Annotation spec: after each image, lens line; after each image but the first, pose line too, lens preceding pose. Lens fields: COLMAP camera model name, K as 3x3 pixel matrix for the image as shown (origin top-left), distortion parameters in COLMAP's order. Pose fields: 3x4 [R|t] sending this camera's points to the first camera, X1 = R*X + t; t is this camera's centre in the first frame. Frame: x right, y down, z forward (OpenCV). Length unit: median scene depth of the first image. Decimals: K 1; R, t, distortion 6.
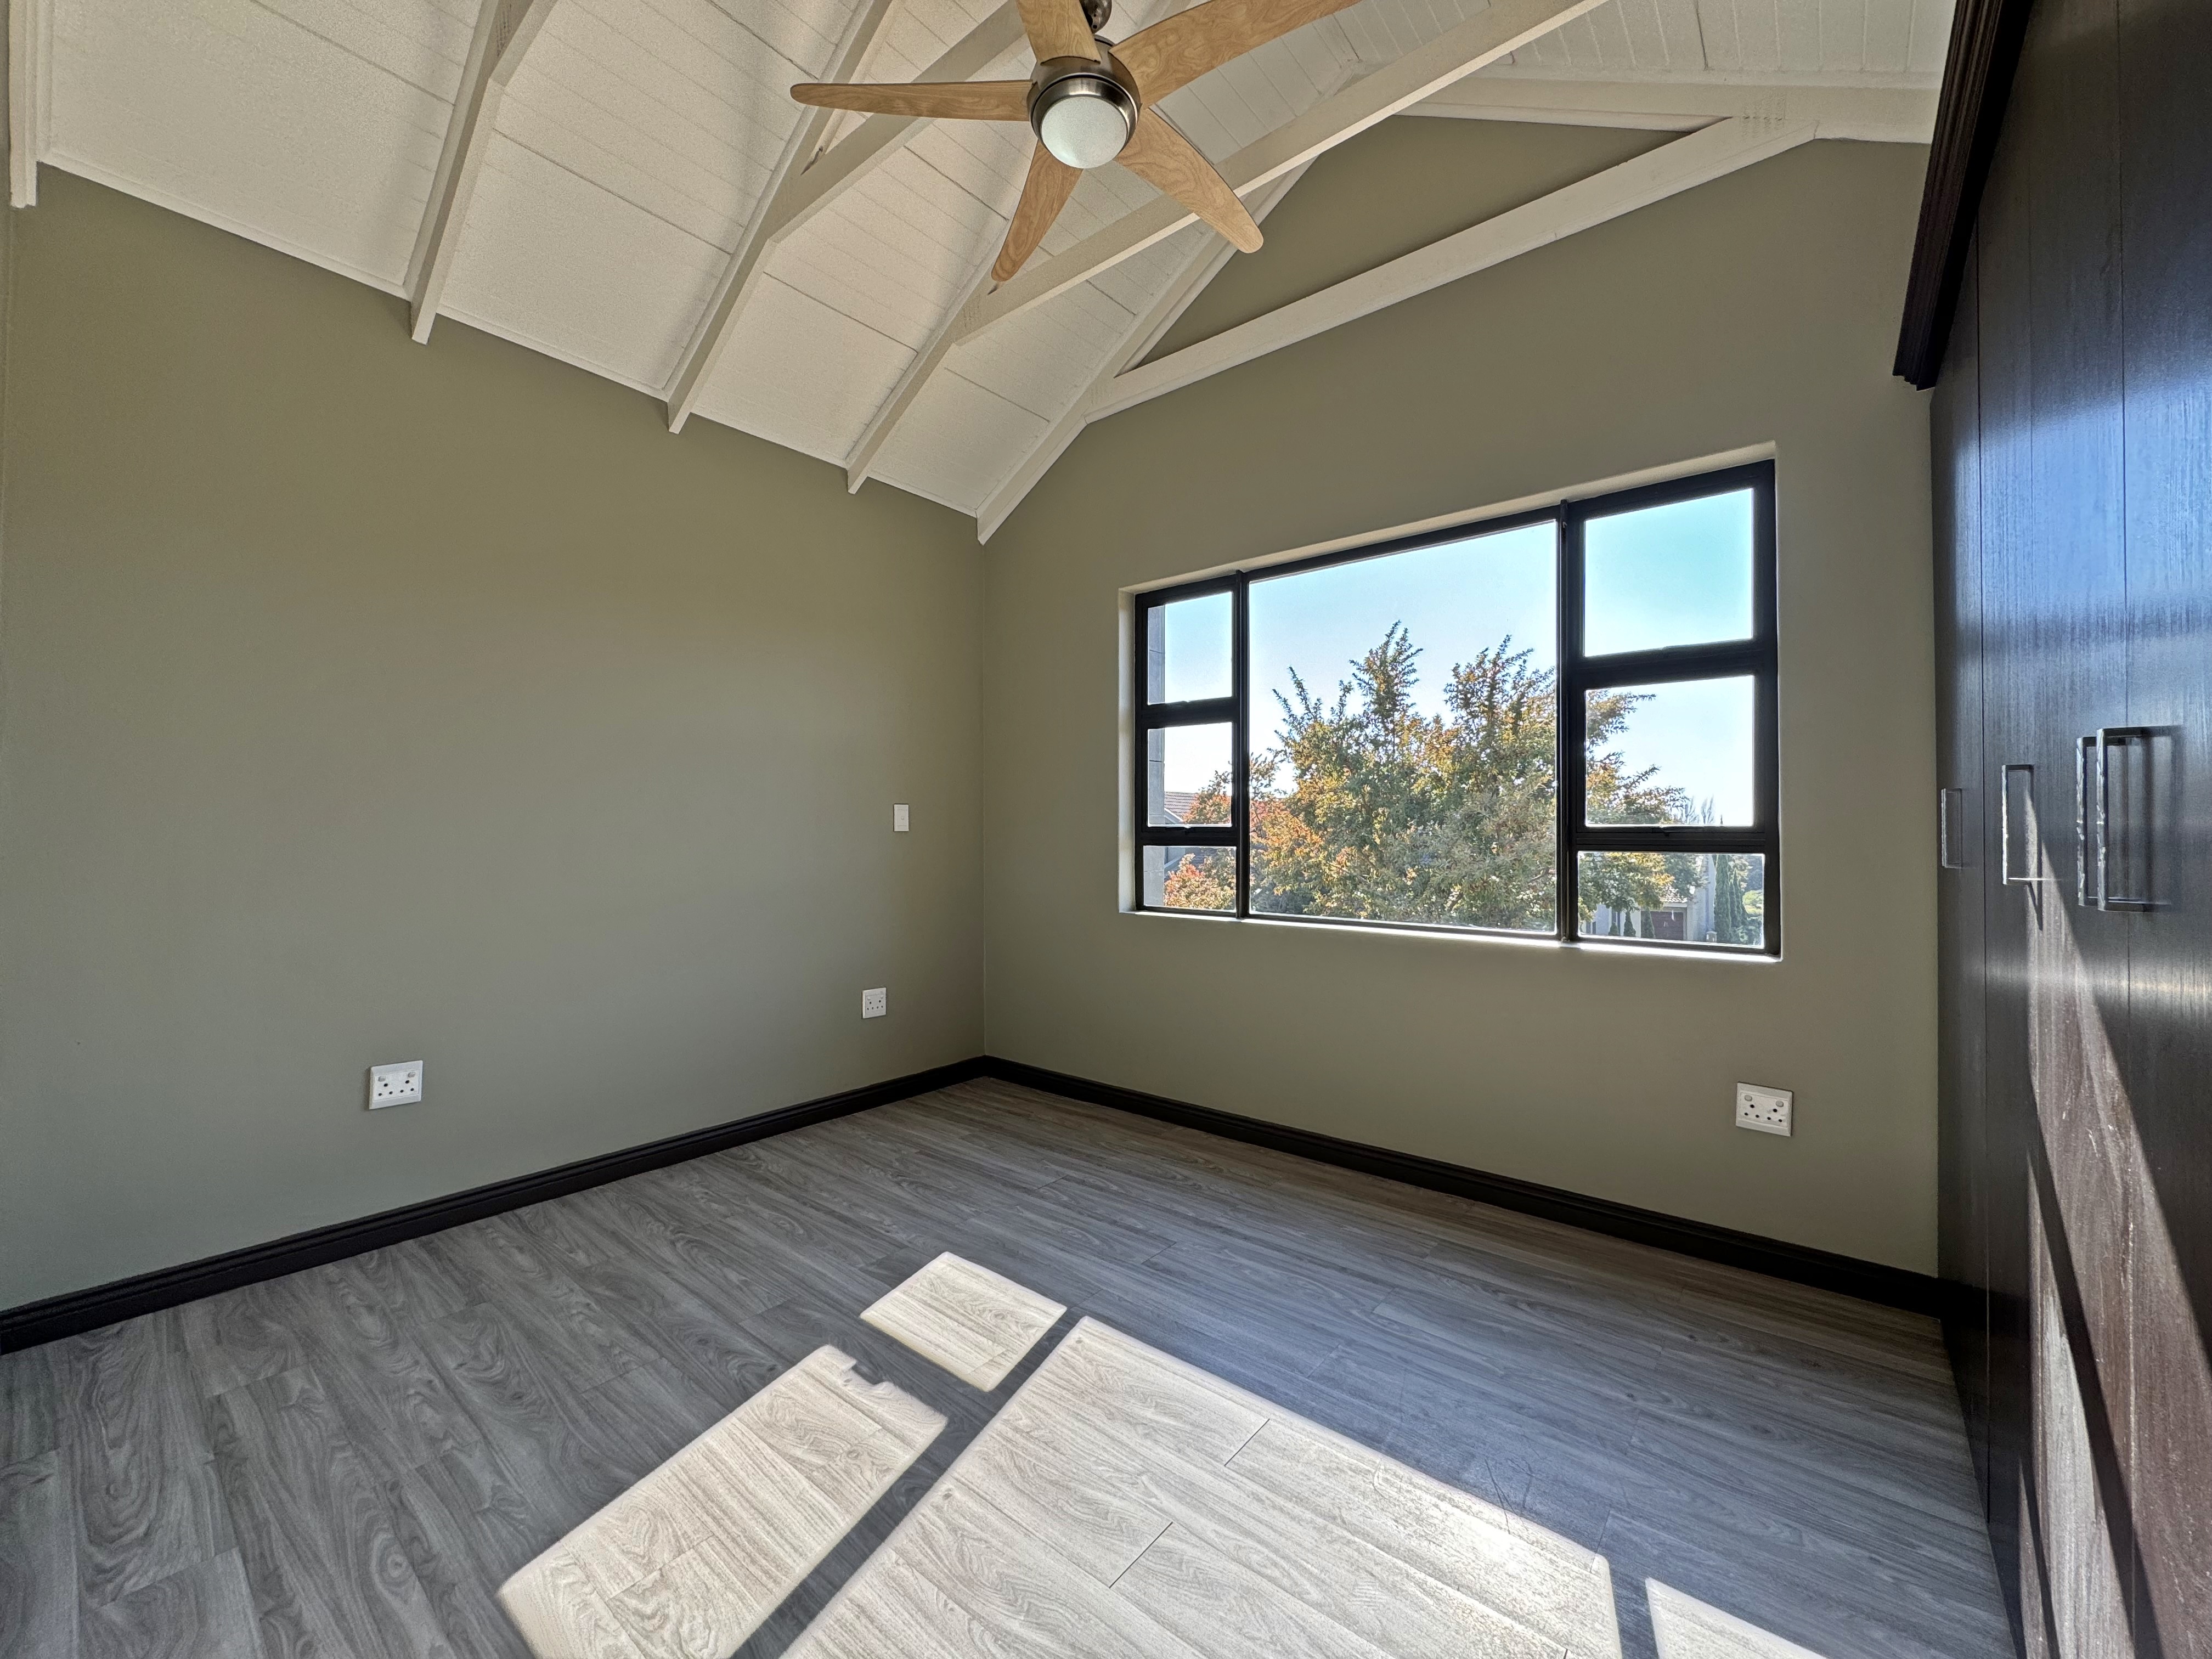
lens RADIAL K [[887.5, 0, 1094.1], [0, 887.5, 816.7], [0, 0, 1]] dist [-0.001831, -0.000107]
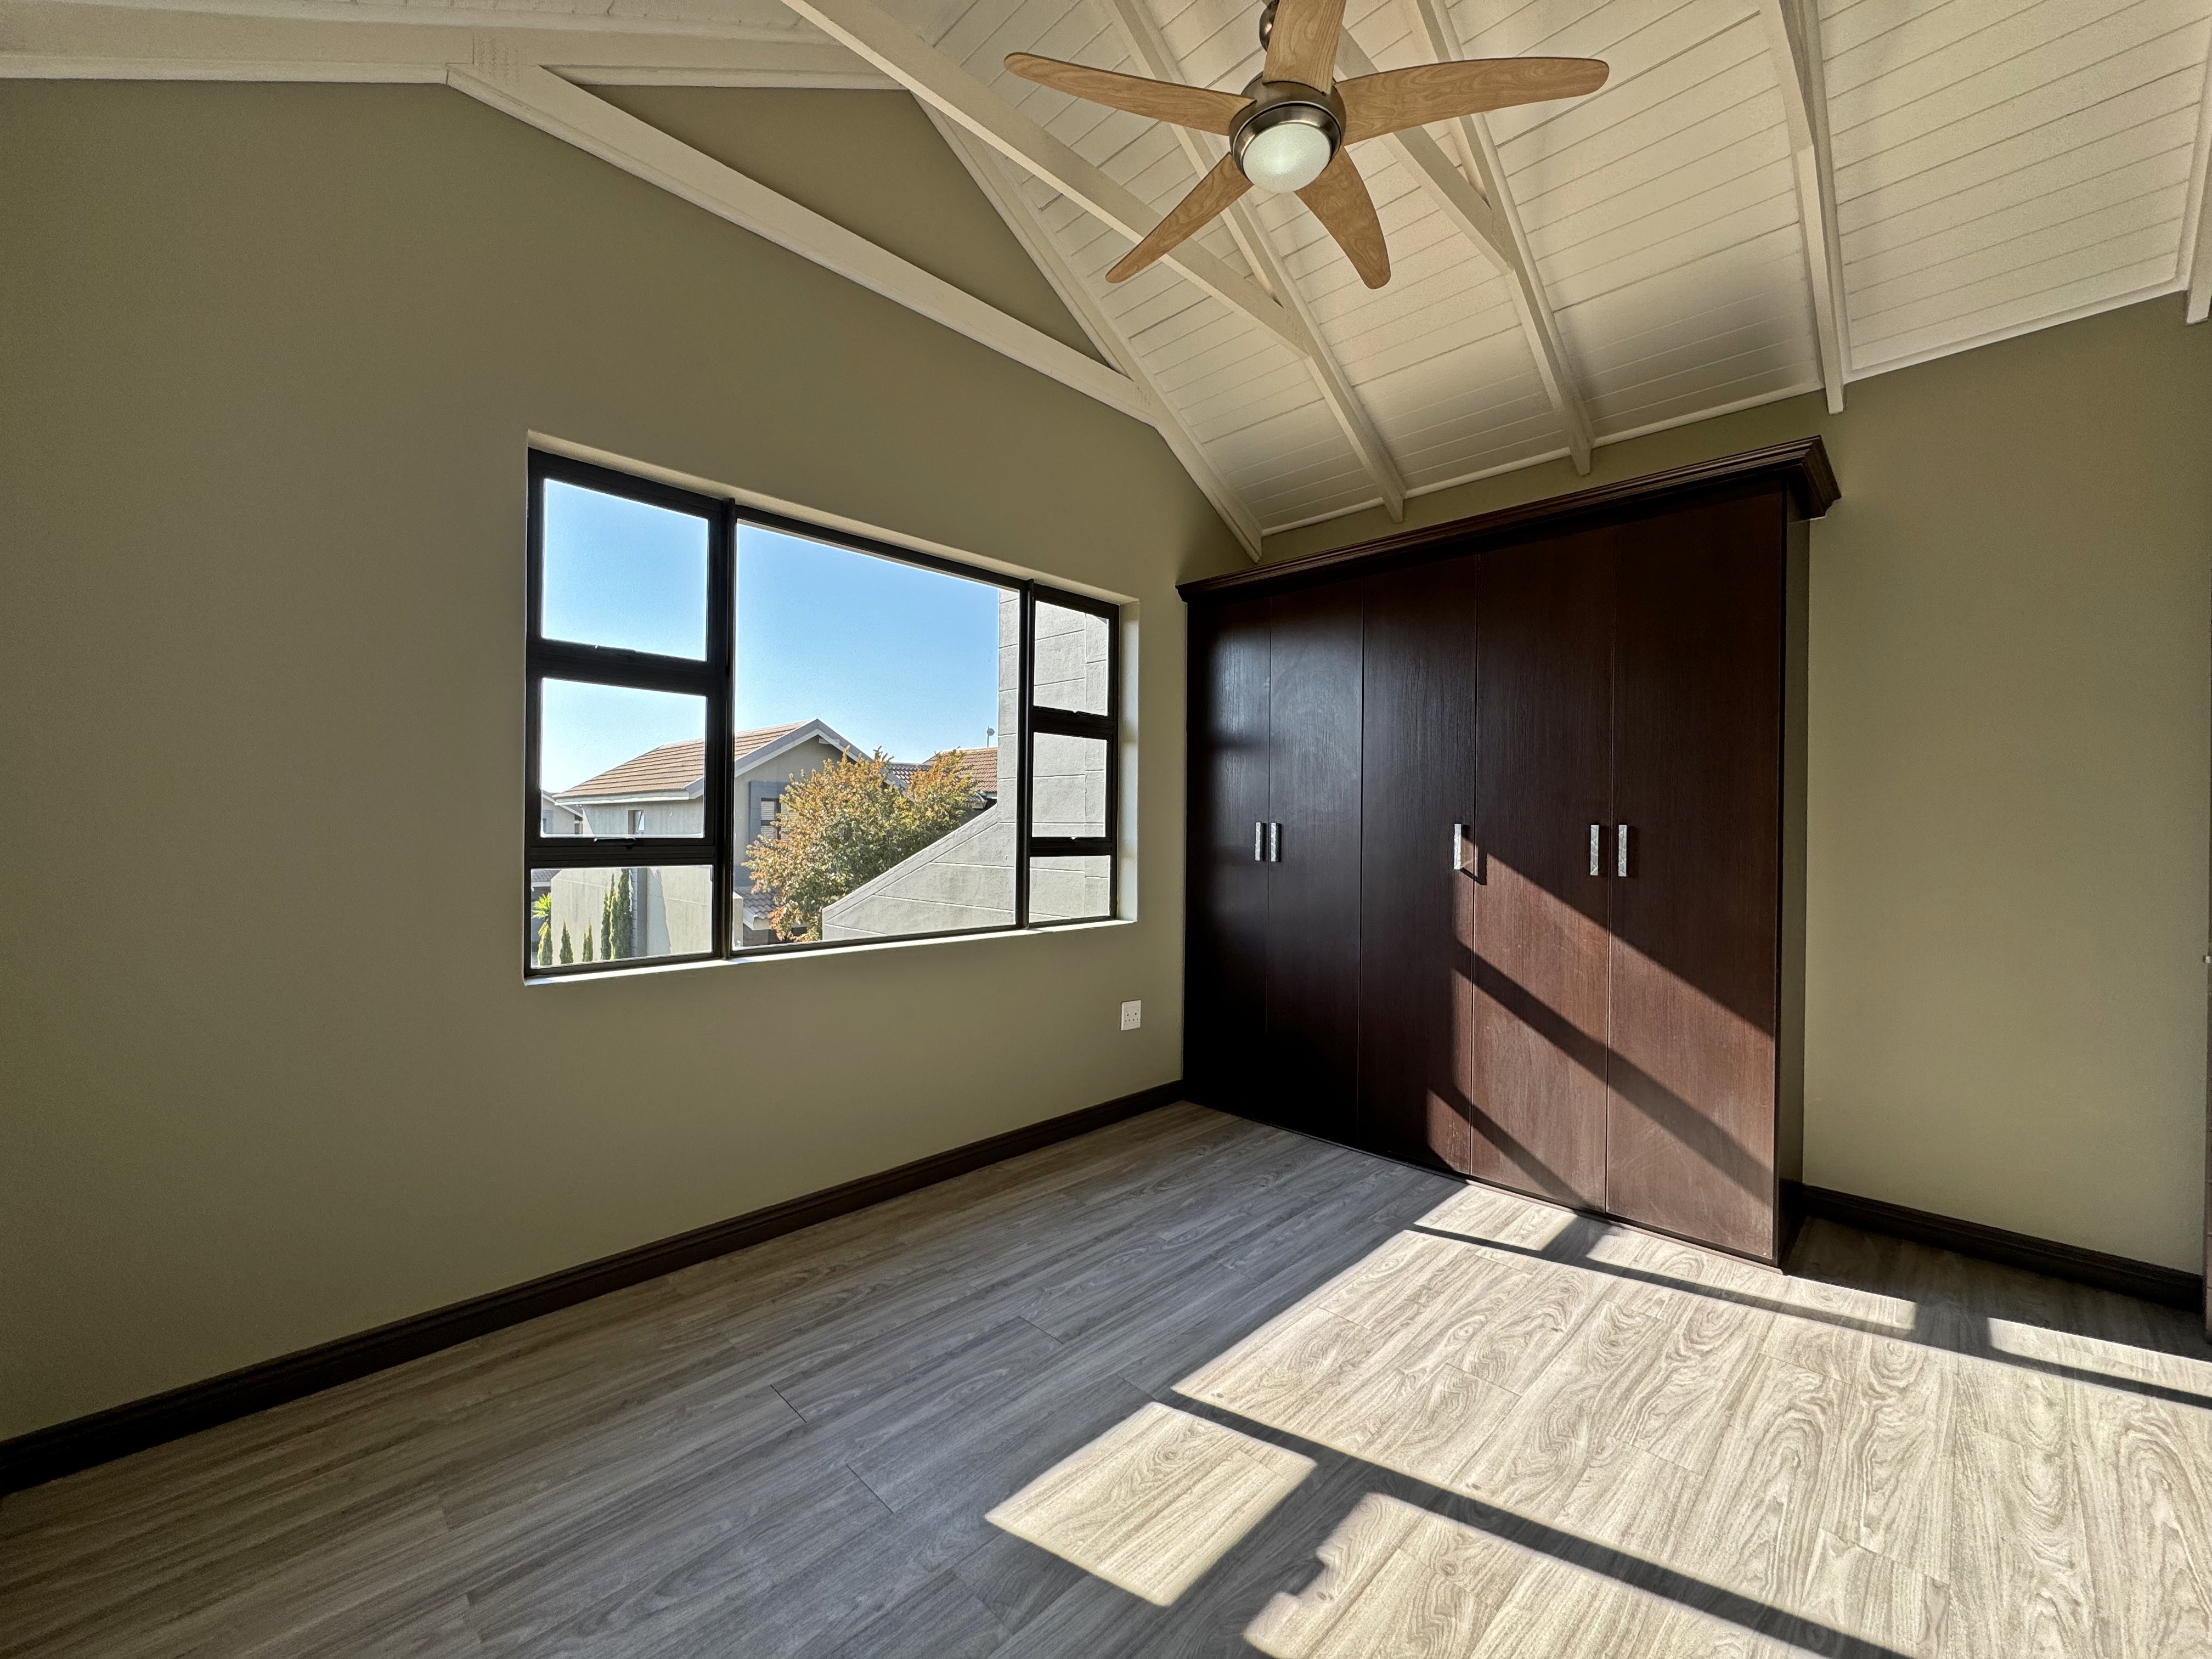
lens RADIAL K [[877.1, 0, 1129.0], [0, 877.1, 820.0], [0, 0, 1]] dist [-0.002453, -0.000405]
pose [[0.072231, 0.005490, 0.997373, -0.805454], [-0.028028, 0.999601, -0.003473, -0.016826], [-0.996994, -0.027703, 0.072357, 0.873348]]
